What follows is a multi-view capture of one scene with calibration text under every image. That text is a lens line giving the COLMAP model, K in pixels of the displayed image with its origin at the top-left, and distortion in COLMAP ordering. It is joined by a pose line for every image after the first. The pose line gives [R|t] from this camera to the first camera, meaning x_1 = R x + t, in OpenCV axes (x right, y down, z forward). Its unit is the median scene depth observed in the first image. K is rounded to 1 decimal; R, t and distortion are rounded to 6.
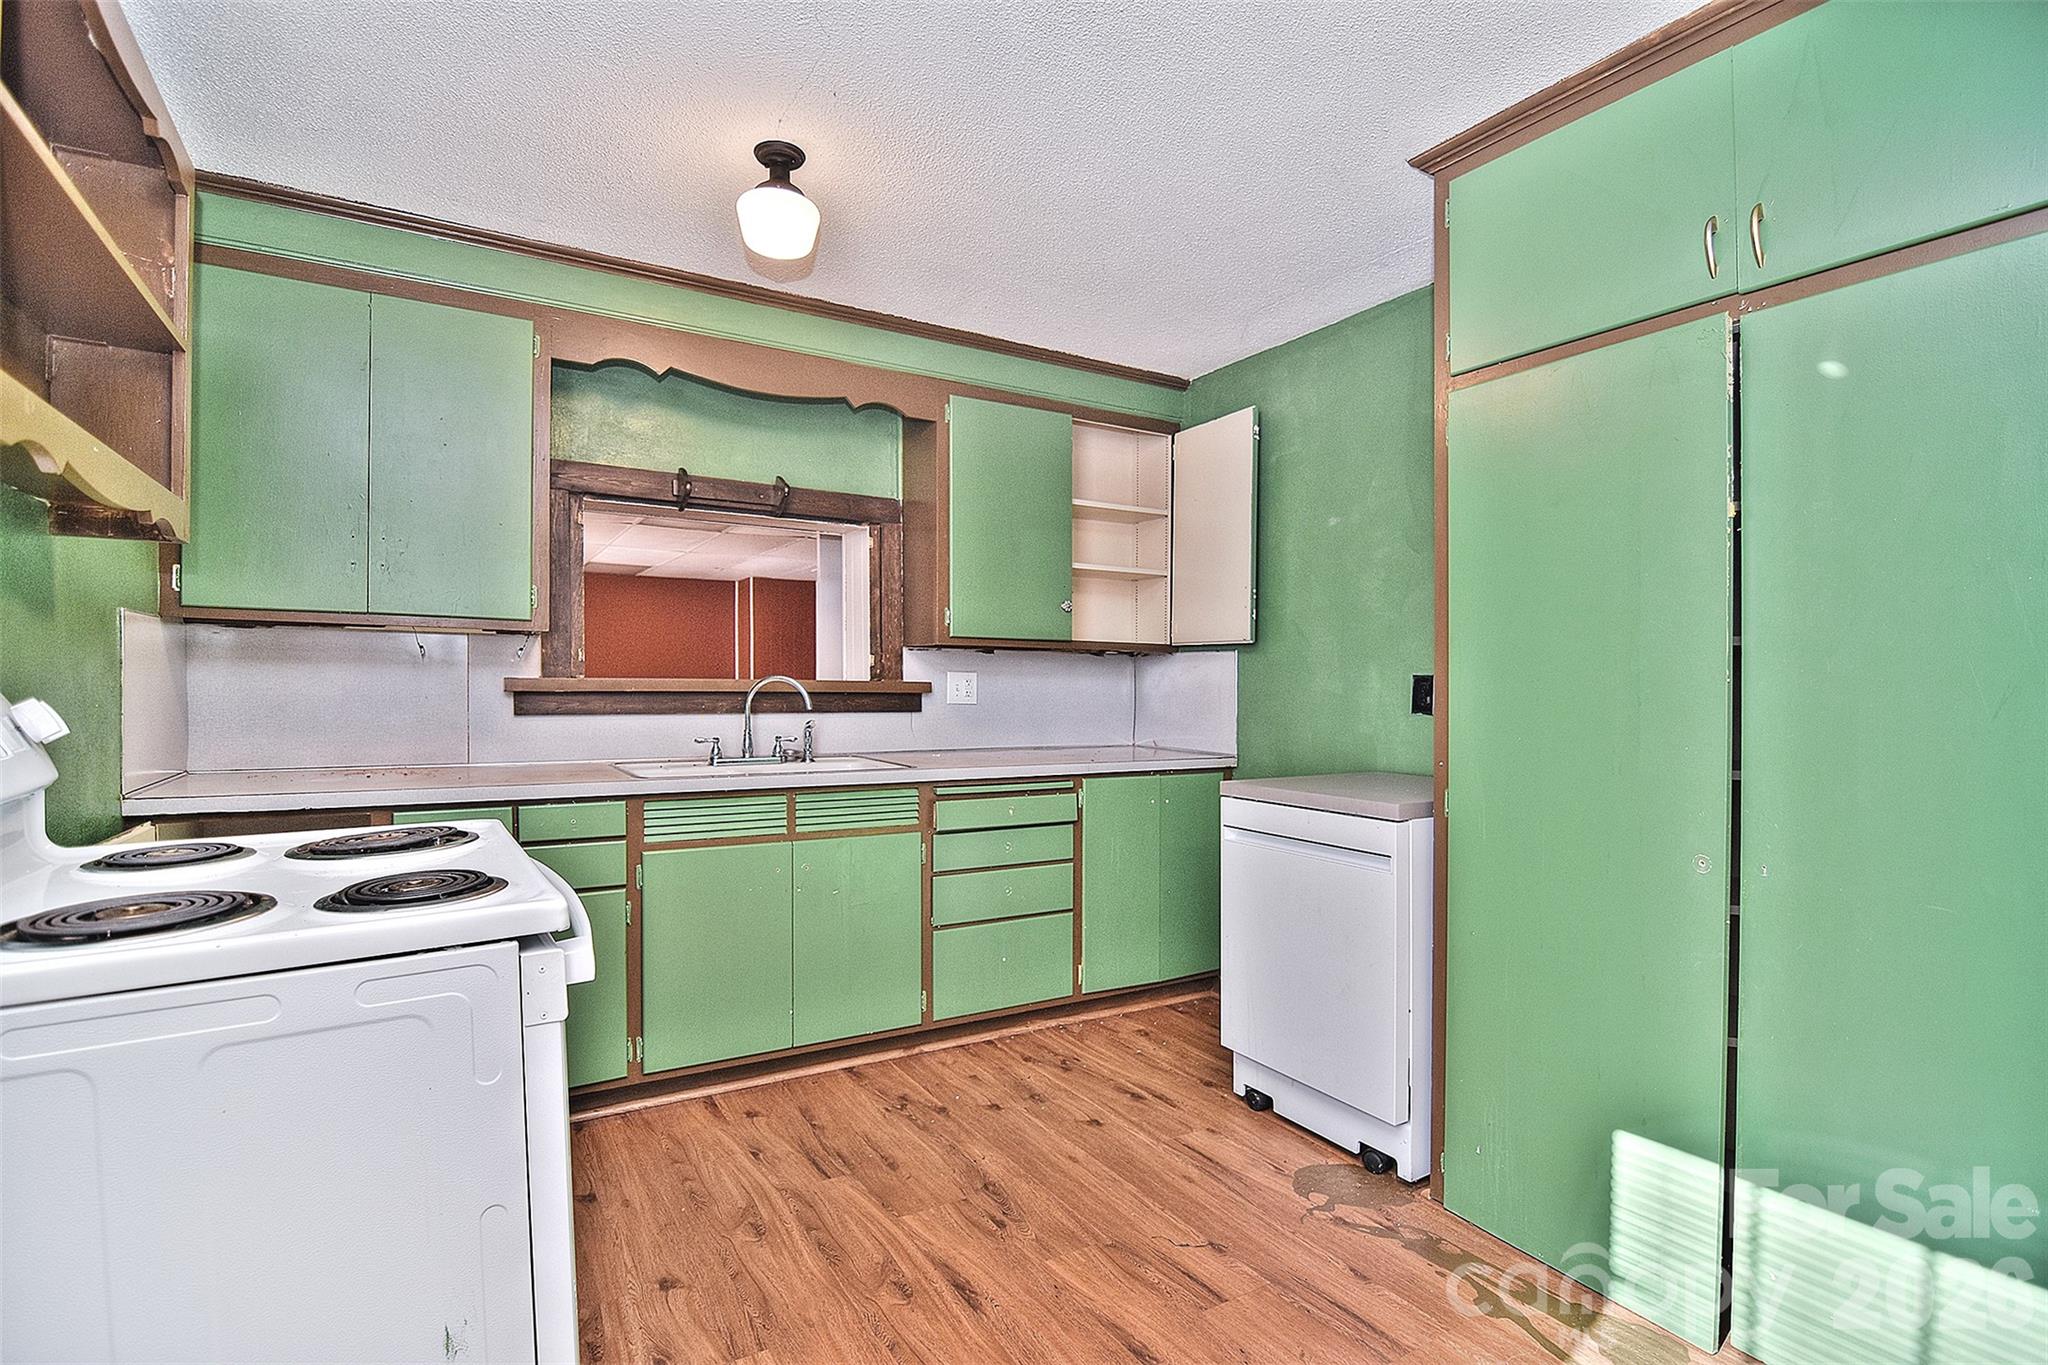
lens RADIAL K [[991.0, 0, 1020.8], [0, 991.0, 690.8], [0, 0, 1]] dist [-0.005238, -0.006525]
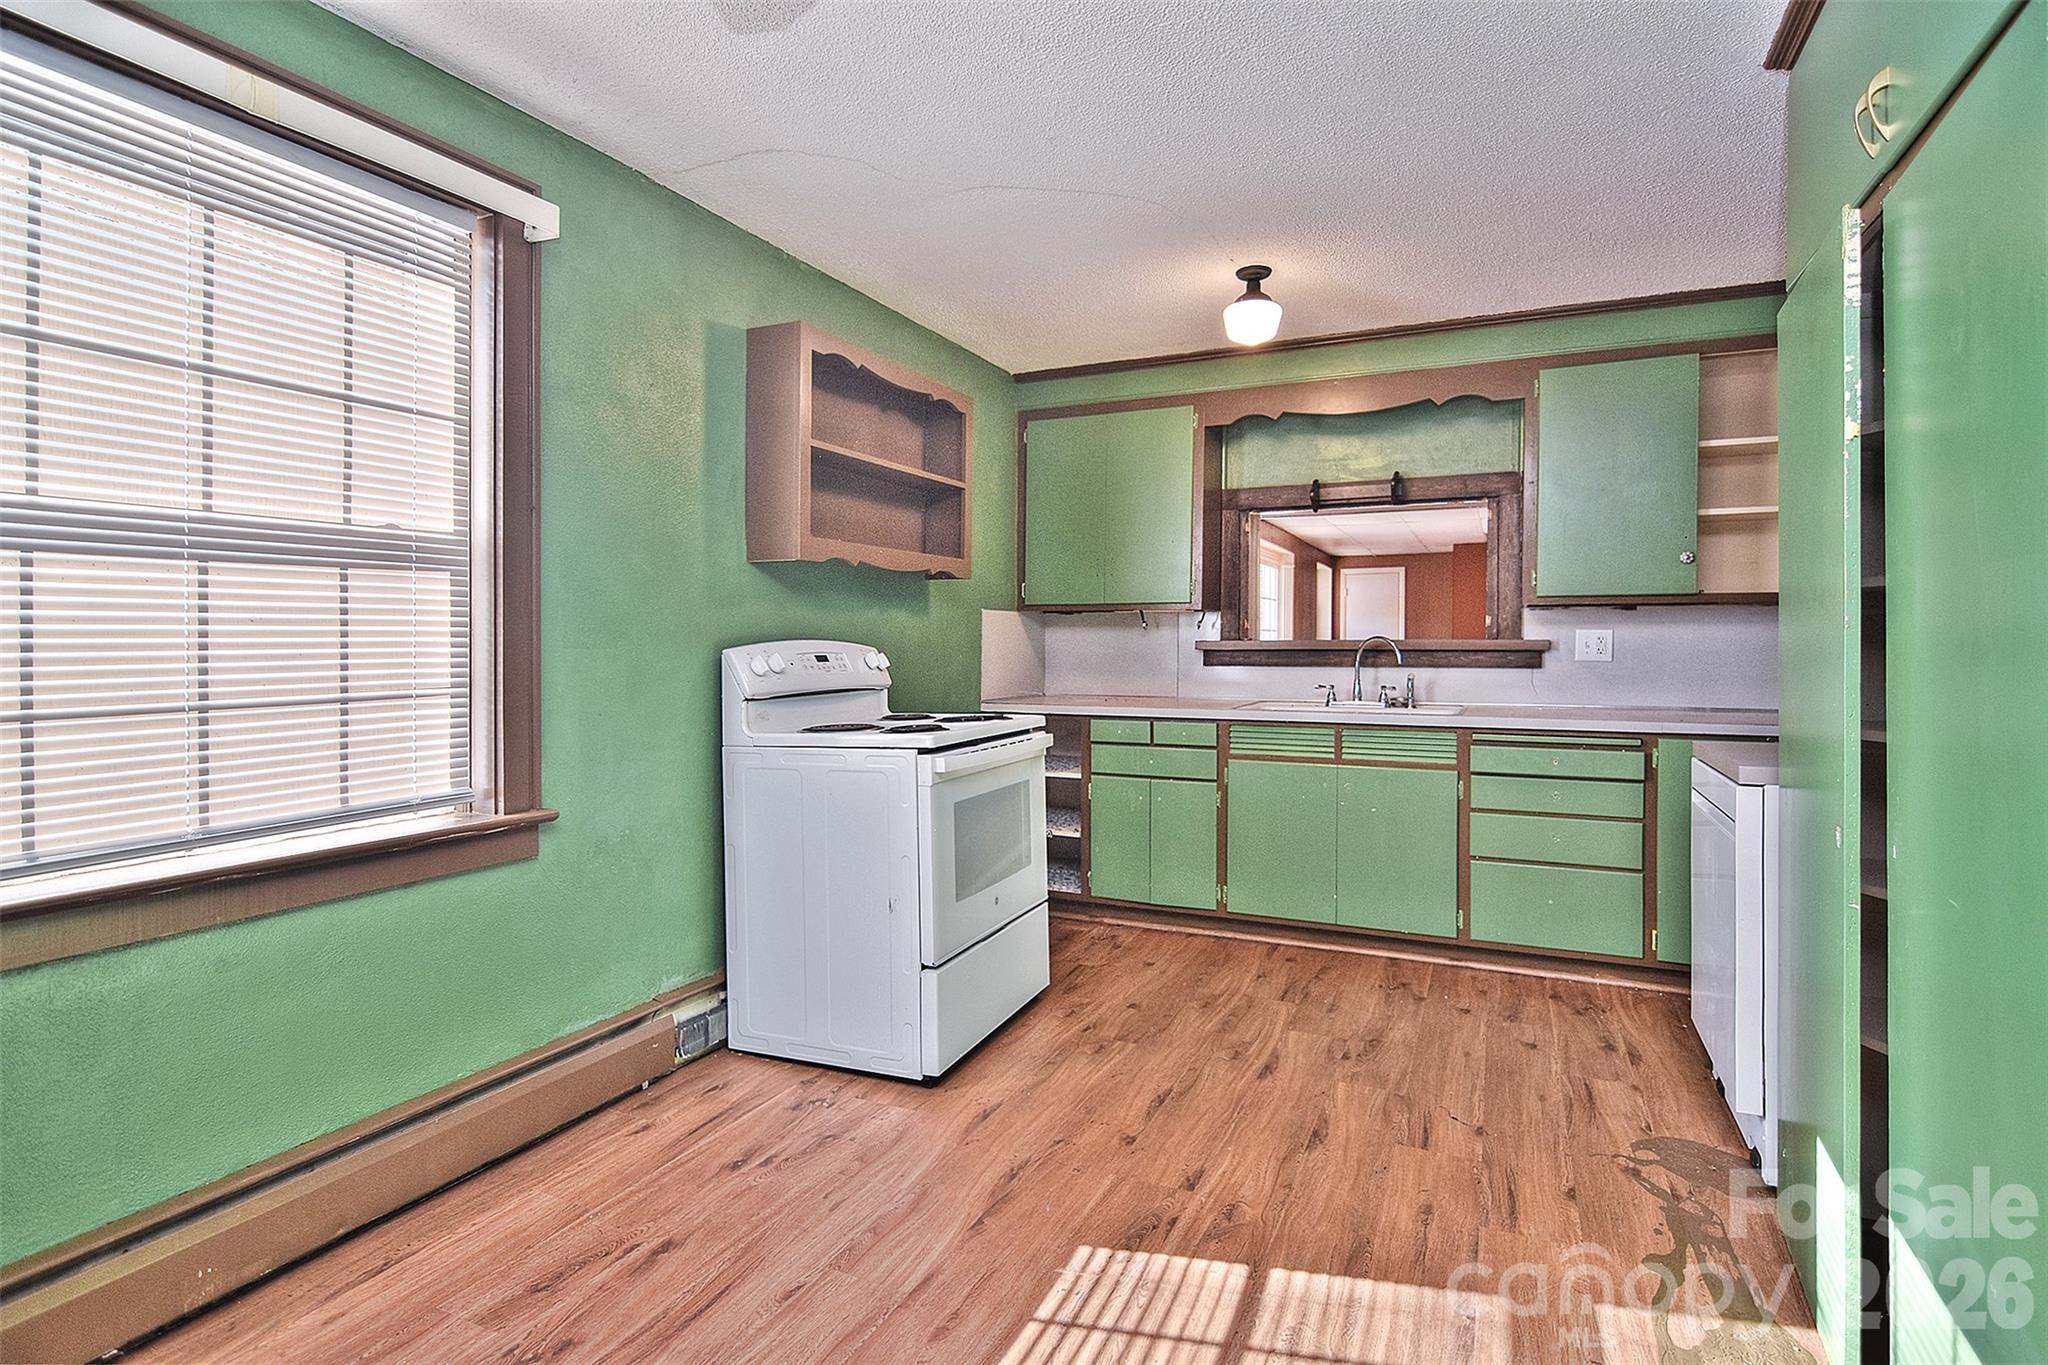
lens RADIAL K [[991.0, 0, 1061.3], [0, 991.0, 648.3], [0, 0, 1]] dist [-0.005238, -0.006525]
pose [[0.579259, -0.006938, -0.815114, 0.583002], [0.001003, 0.999969, -0.007799, 0.009474], [0.815143, 0.003700, 0.579248, -0.039164]]
